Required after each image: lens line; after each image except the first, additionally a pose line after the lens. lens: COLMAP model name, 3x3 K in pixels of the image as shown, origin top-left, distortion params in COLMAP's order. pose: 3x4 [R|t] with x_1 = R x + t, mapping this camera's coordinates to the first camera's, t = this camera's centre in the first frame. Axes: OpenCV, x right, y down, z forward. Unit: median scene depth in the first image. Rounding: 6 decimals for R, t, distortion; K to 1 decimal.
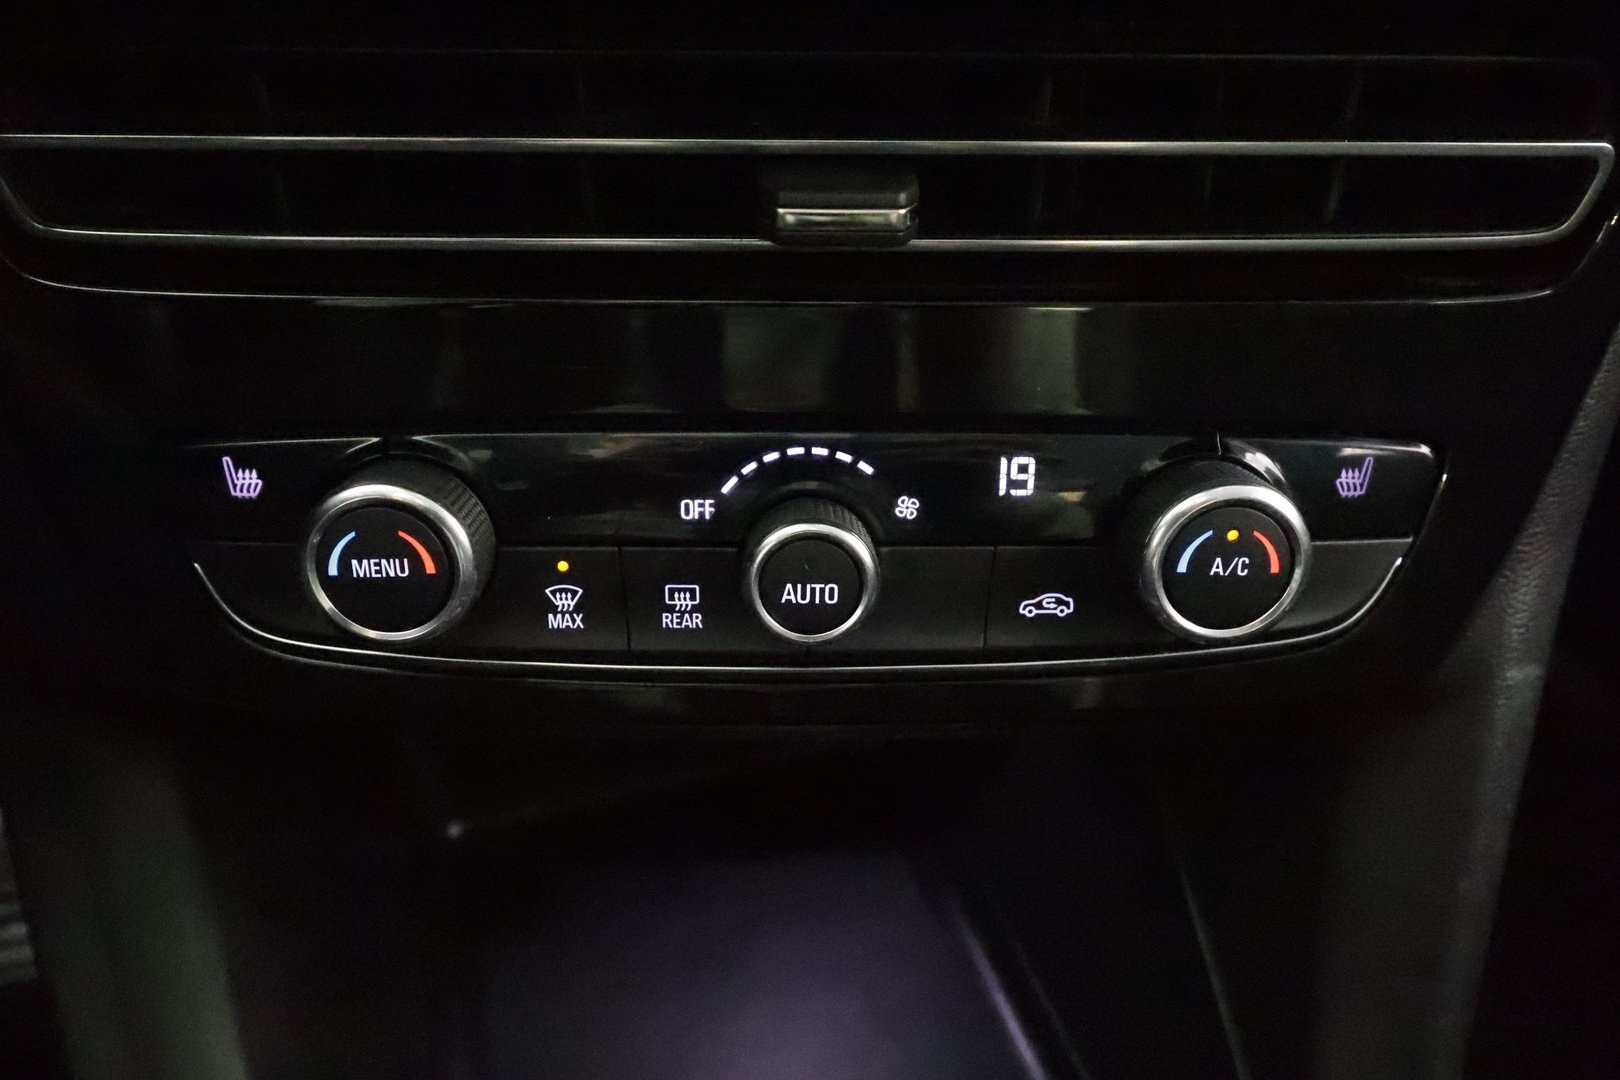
lens RADIAL K [[1133.4, 0, 800.4], [0, 1133.4, 543.4], [0, 0, 1]] dist [0.004651, -0.000277]
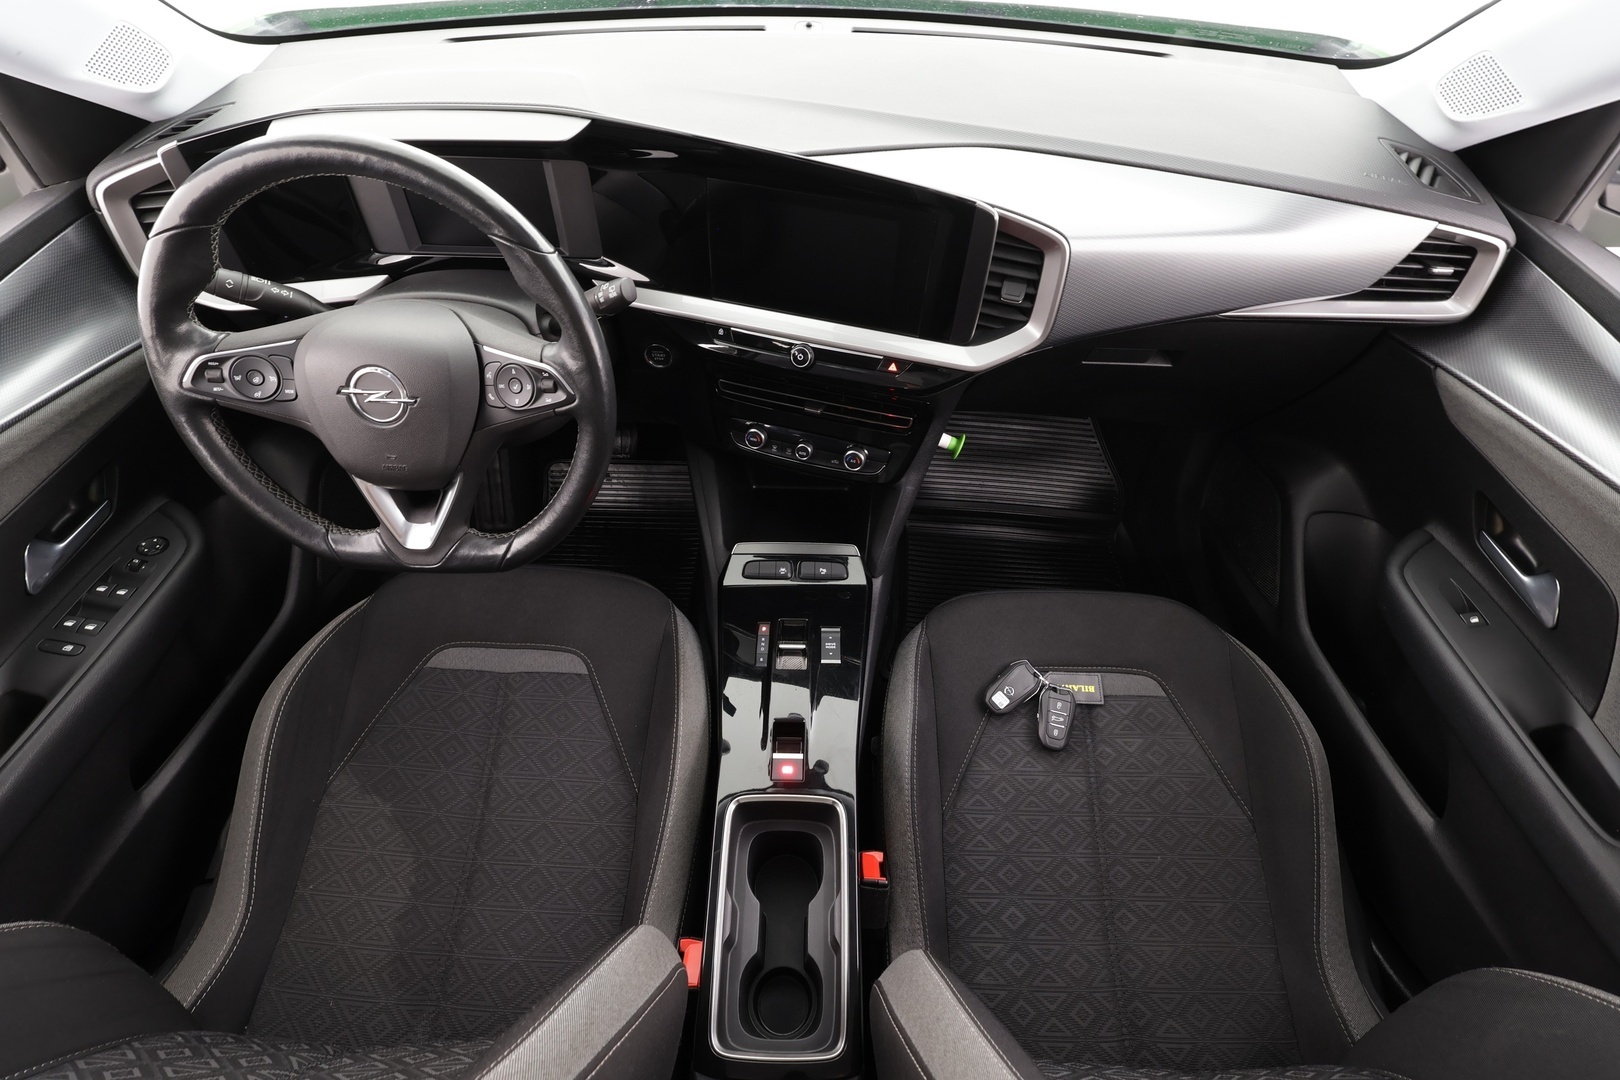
lens RADIAL K [[738.8, 0, 810.0], [0, 738.8, 540.0], [0, 0, 1]] dist [-0.001865, -0.000475]
pose [[0.954849, 0.236396, -0.179946, 1.115021], [-0.198604, 0.958366, 0.205161, -0.437742], [0.220953, -0.160160, 0.962044, -3.991804]]
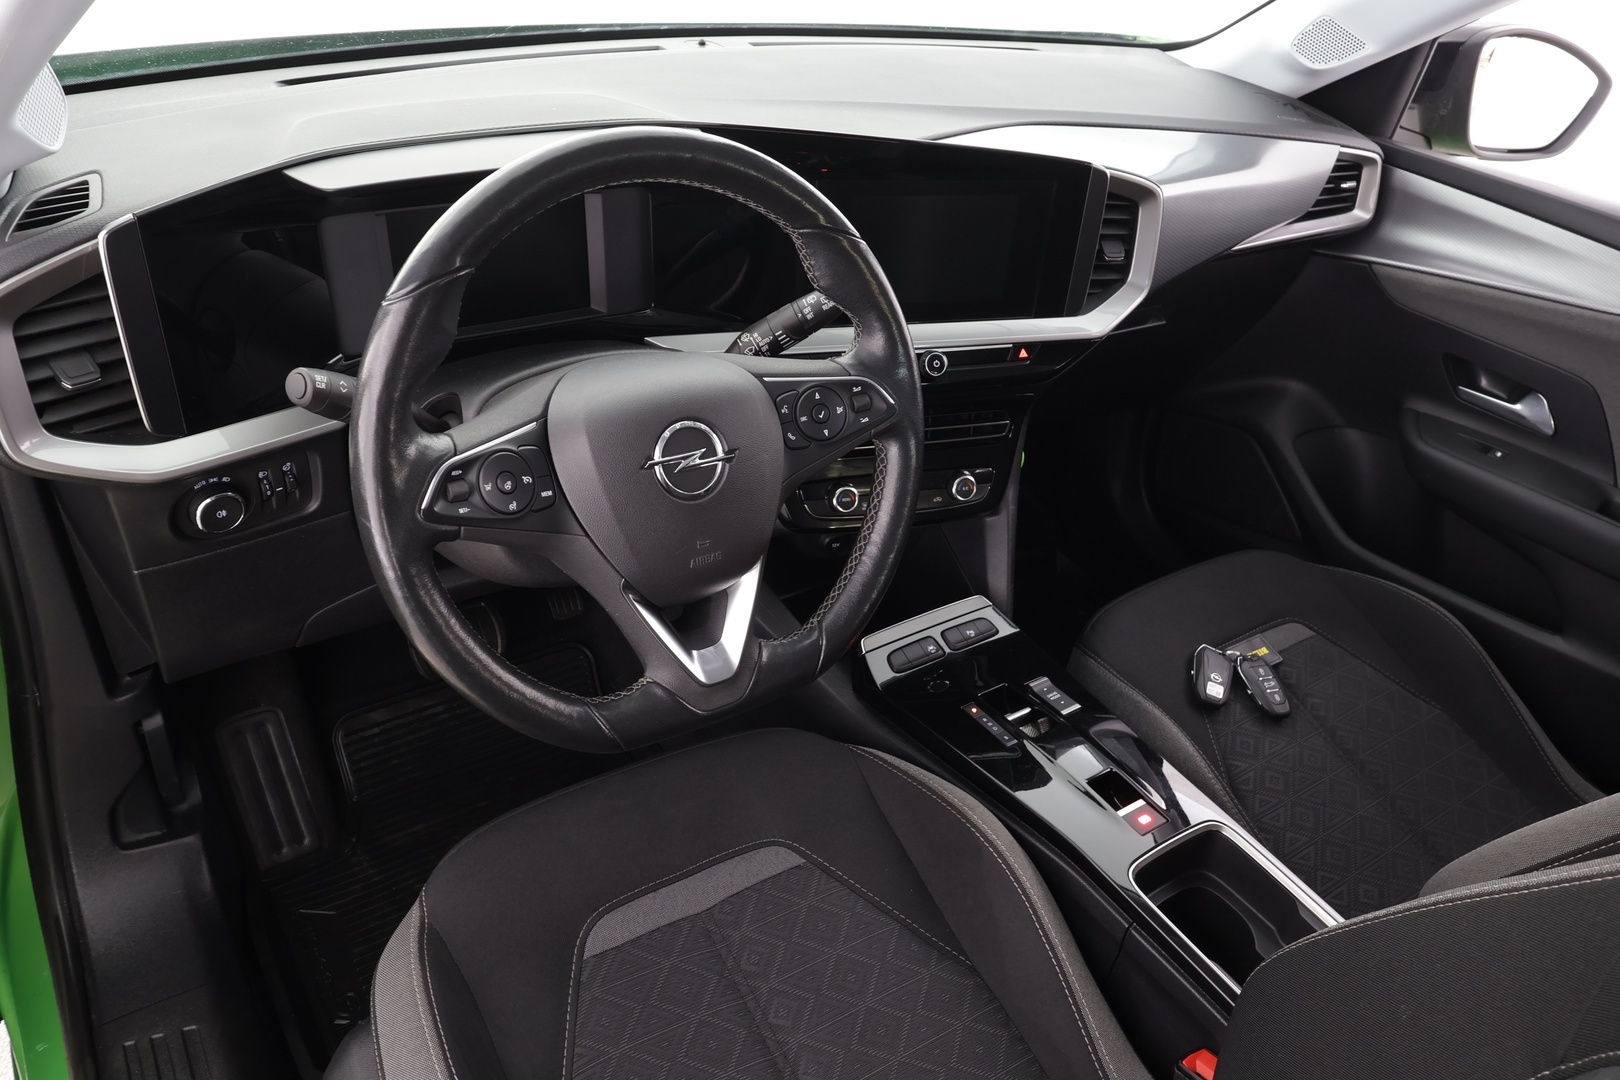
lens RADIAL K [[1133.4, 0, 800.4], [0, 1133.4, 543.4], [0, 0, 1]] dist [0.004651, -0.000277]
pose [[0.950554, -0.094815, 0.295733, -2.423393], [0.116523, 0.991573, -0.056622, 0.578066], [-0.287872, 0.088282, 0.953591, -4.803491]]
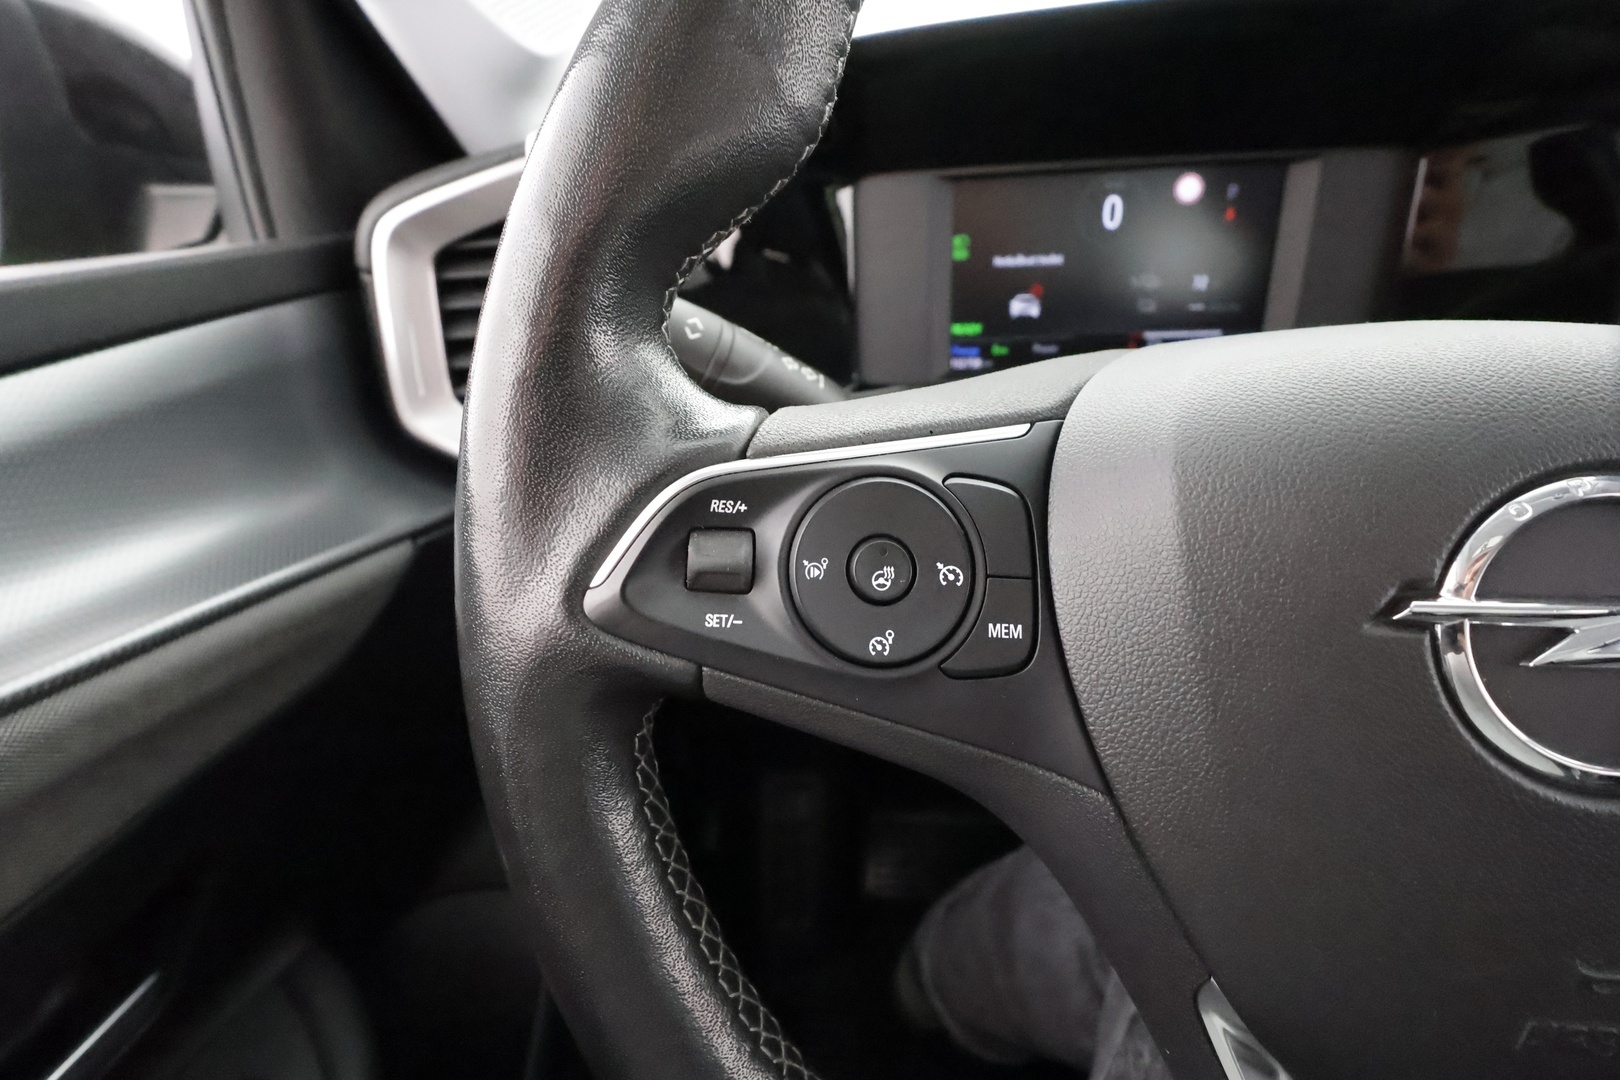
lens RADIAL K [[738.8, 0, 810.0], [0, 738.8, 540.0], [0, 0, 1]] dist [-0.001865, -0.000475]
pose [[0.922104, 0.111476, -0.370537, -2.007051], [-0.186378, 0.967155, -0.172844, 0.186957], [0.339099, 0.228440, 0.912594, -1.817141]]
